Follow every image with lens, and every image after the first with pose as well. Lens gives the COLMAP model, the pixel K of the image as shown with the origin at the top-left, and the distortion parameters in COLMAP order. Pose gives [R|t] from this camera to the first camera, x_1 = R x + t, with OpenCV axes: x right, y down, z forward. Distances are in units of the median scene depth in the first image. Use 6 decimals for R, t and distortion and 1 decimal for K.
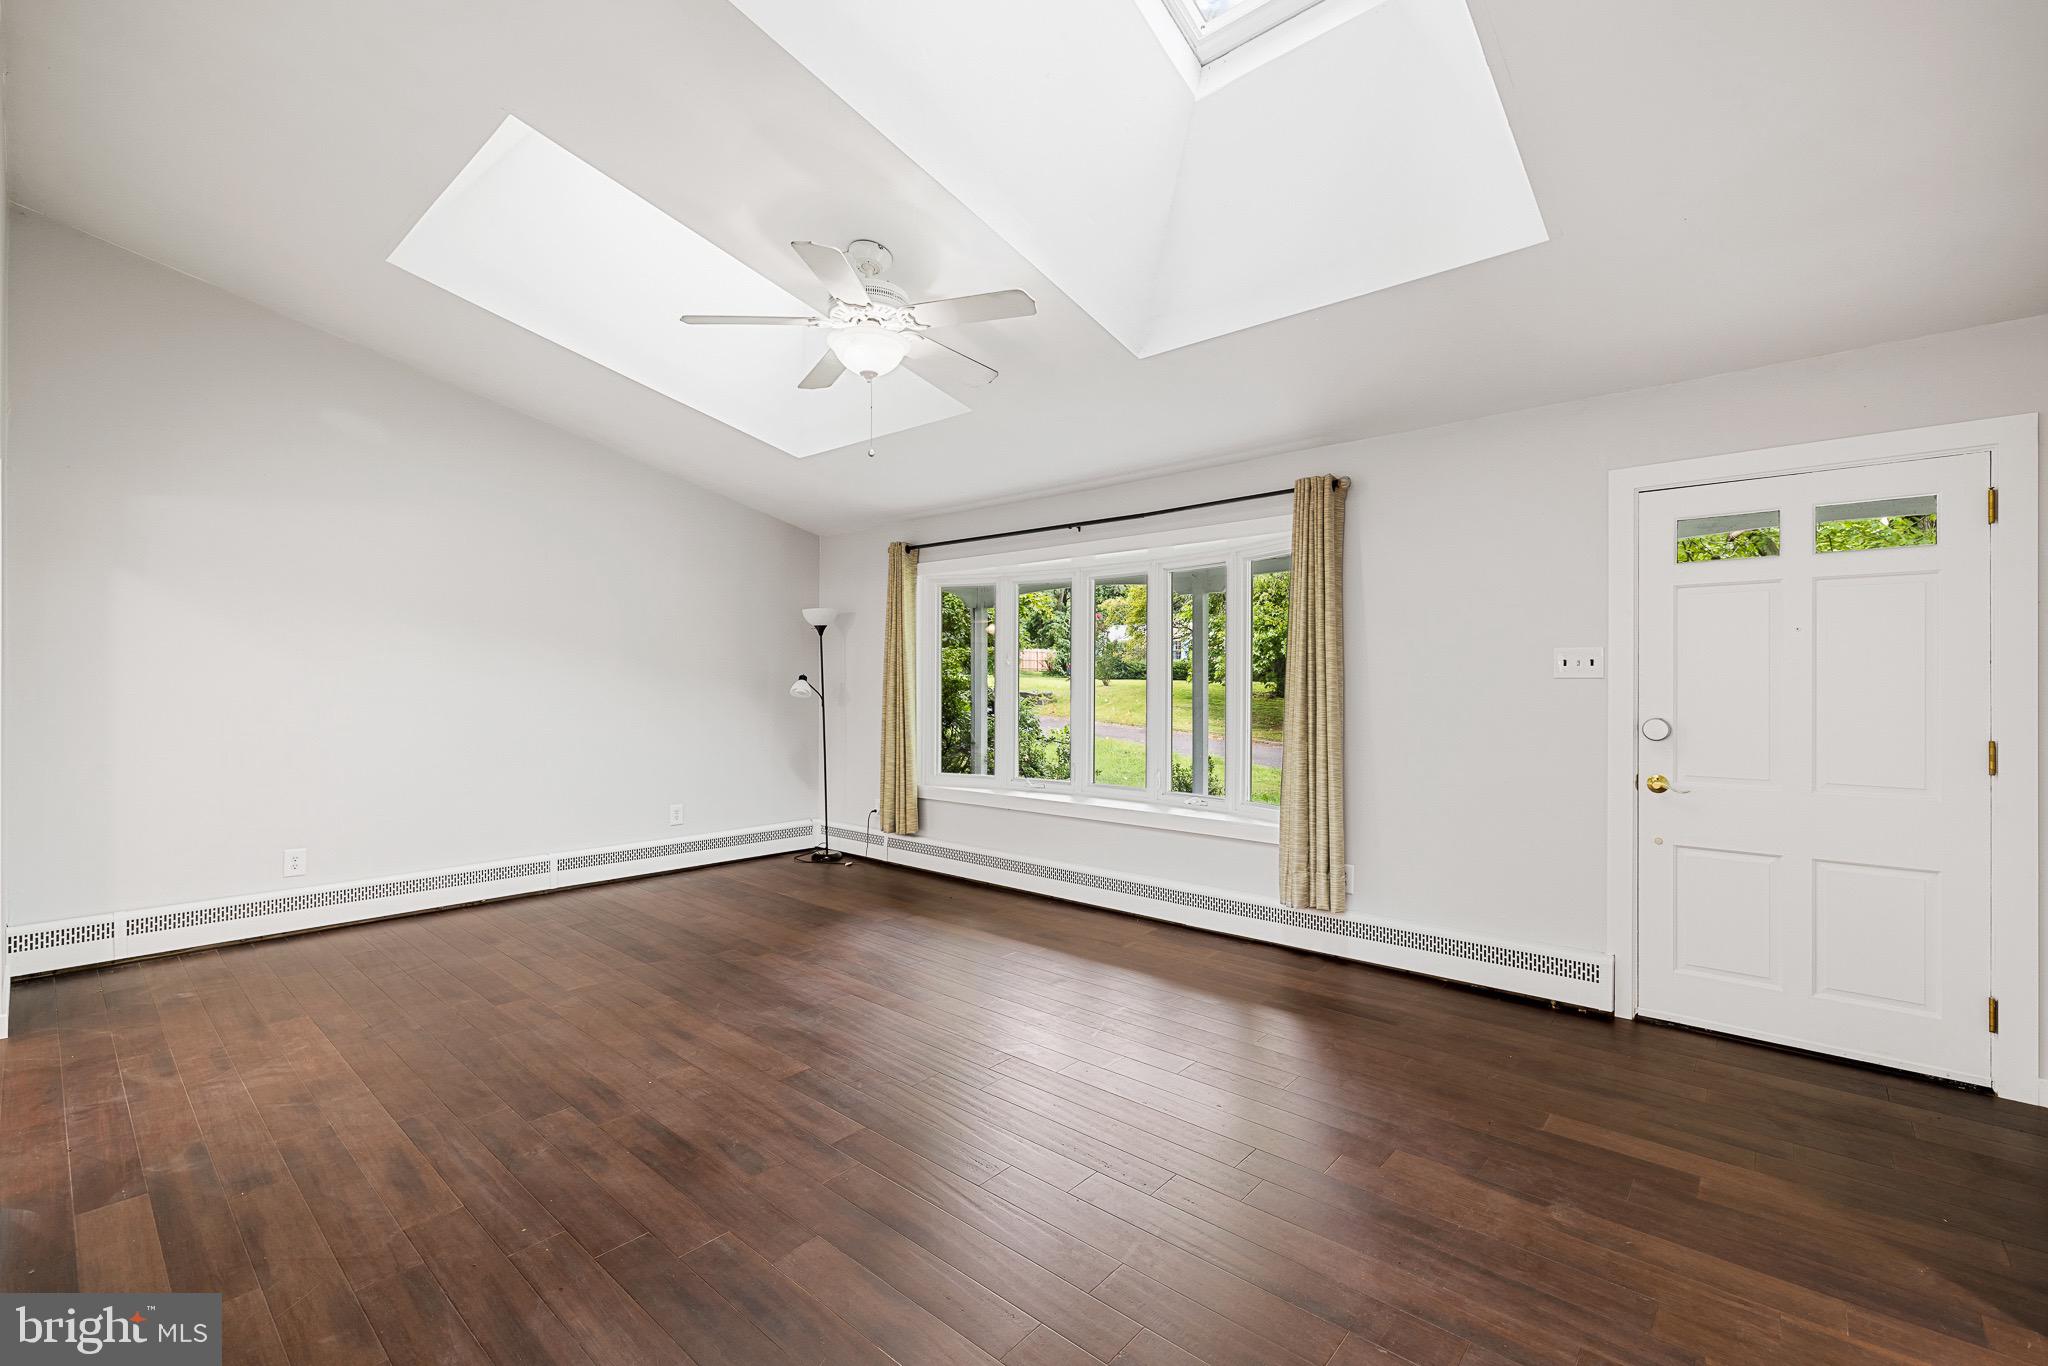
lens RADIAL K [[865.5, 0, 984.8], [0, 865.5, 683.1], [0, 0, 1]] dist [-0.000475, -0.000073]
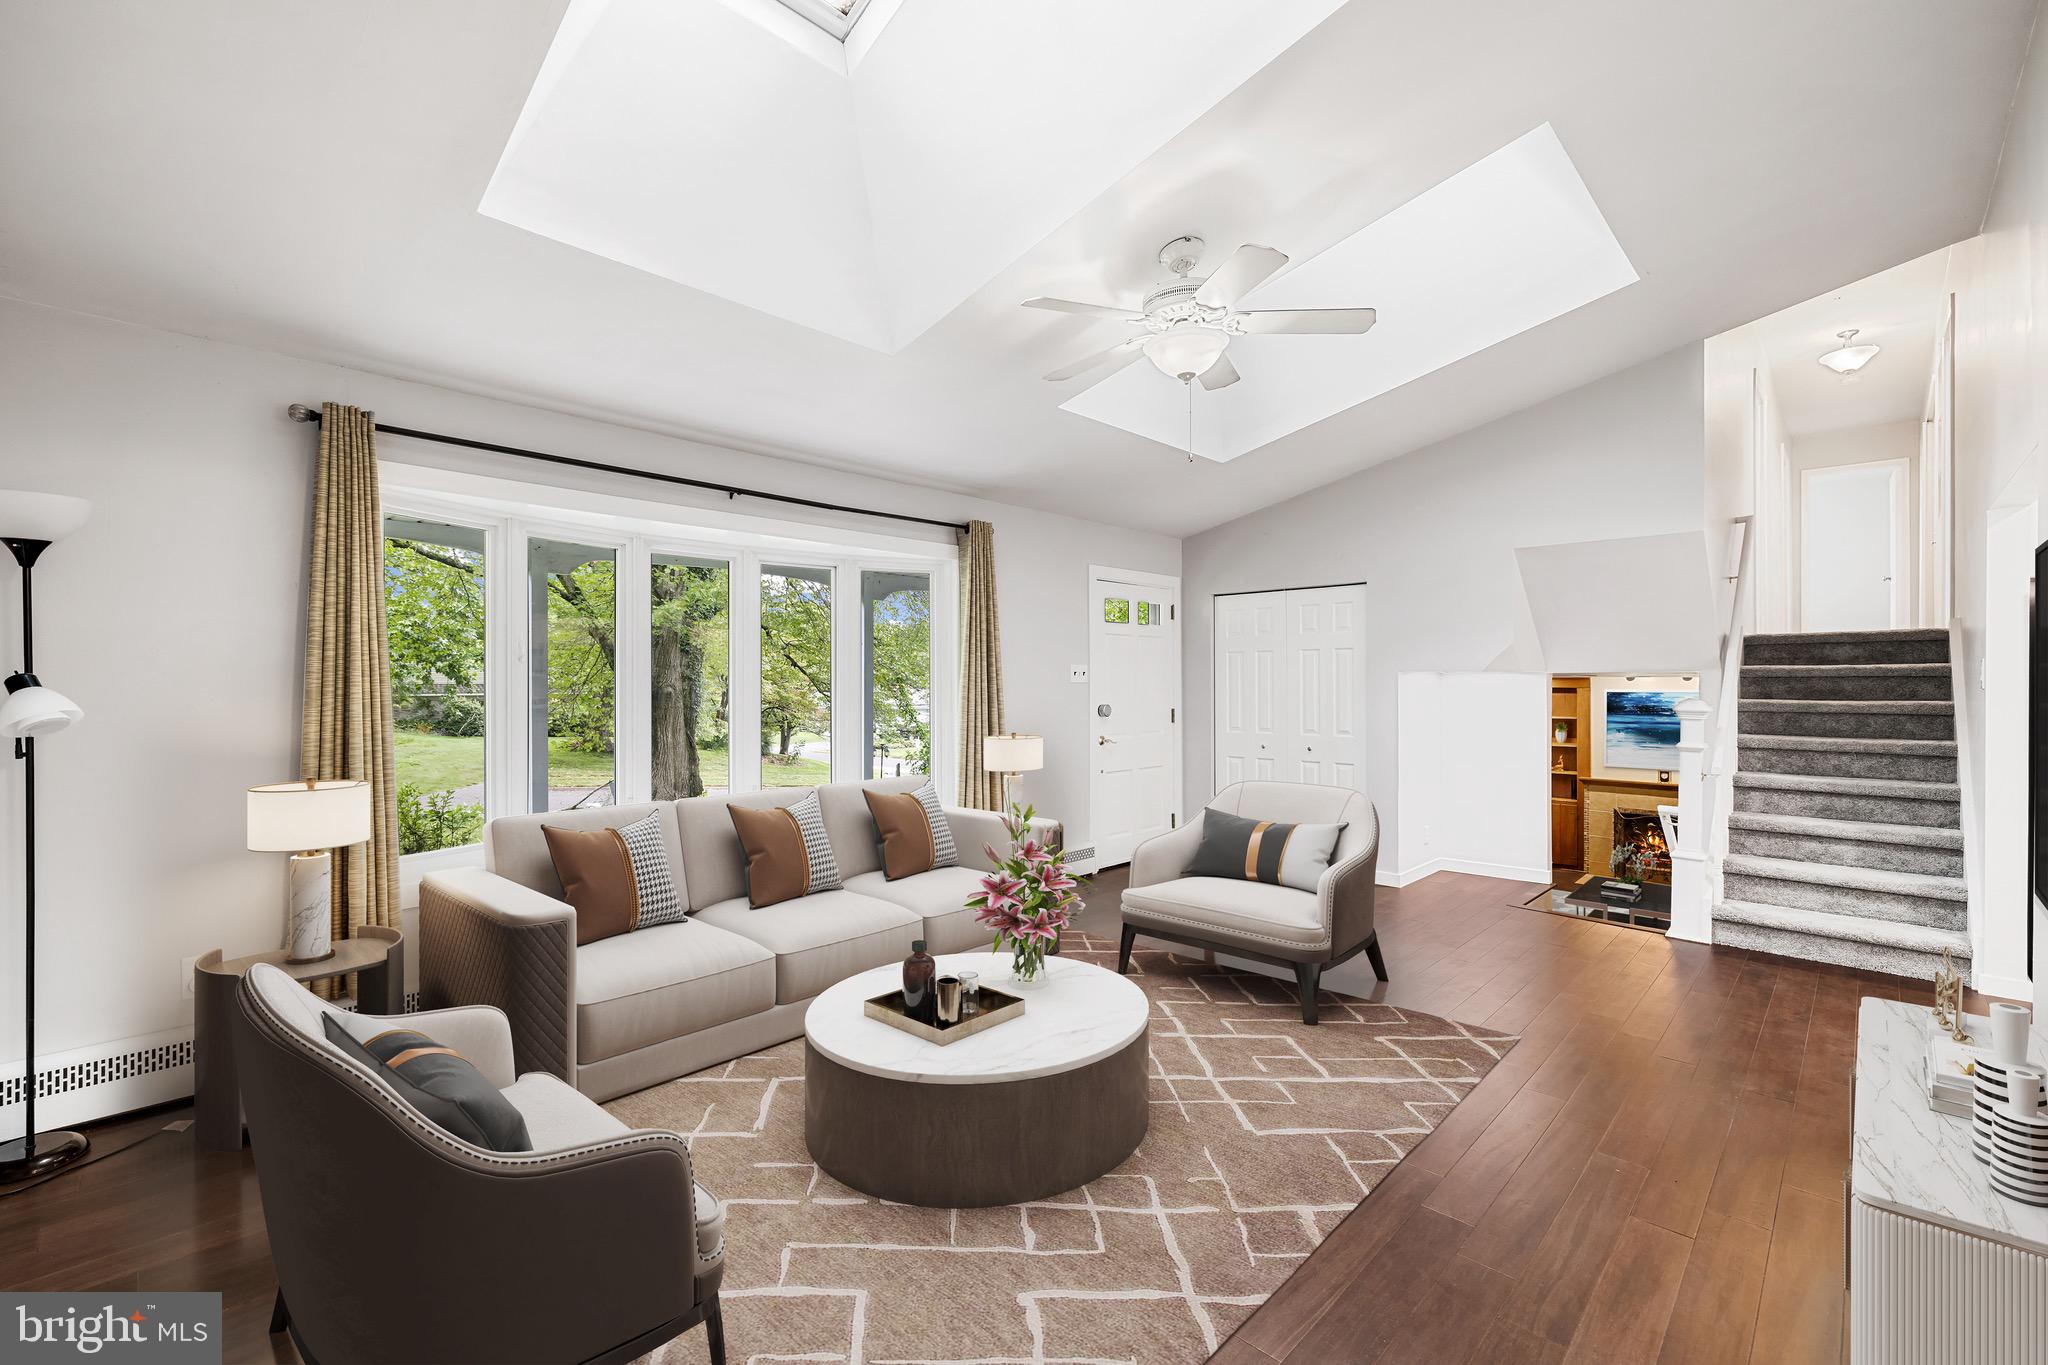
lens RADIAL K [[904.7, 0, 1025.1], [0, 904.7, 705.1], [0, 0, 1]] dist [0.020074, -0.000310]
pose [[0.018819, -0.030270, 0.999365, -0.997286], [-0.000839, 0.999541, 0.030291, -0.014292], [-0.999823, -0.001408, 0.018785, 0.970587]]
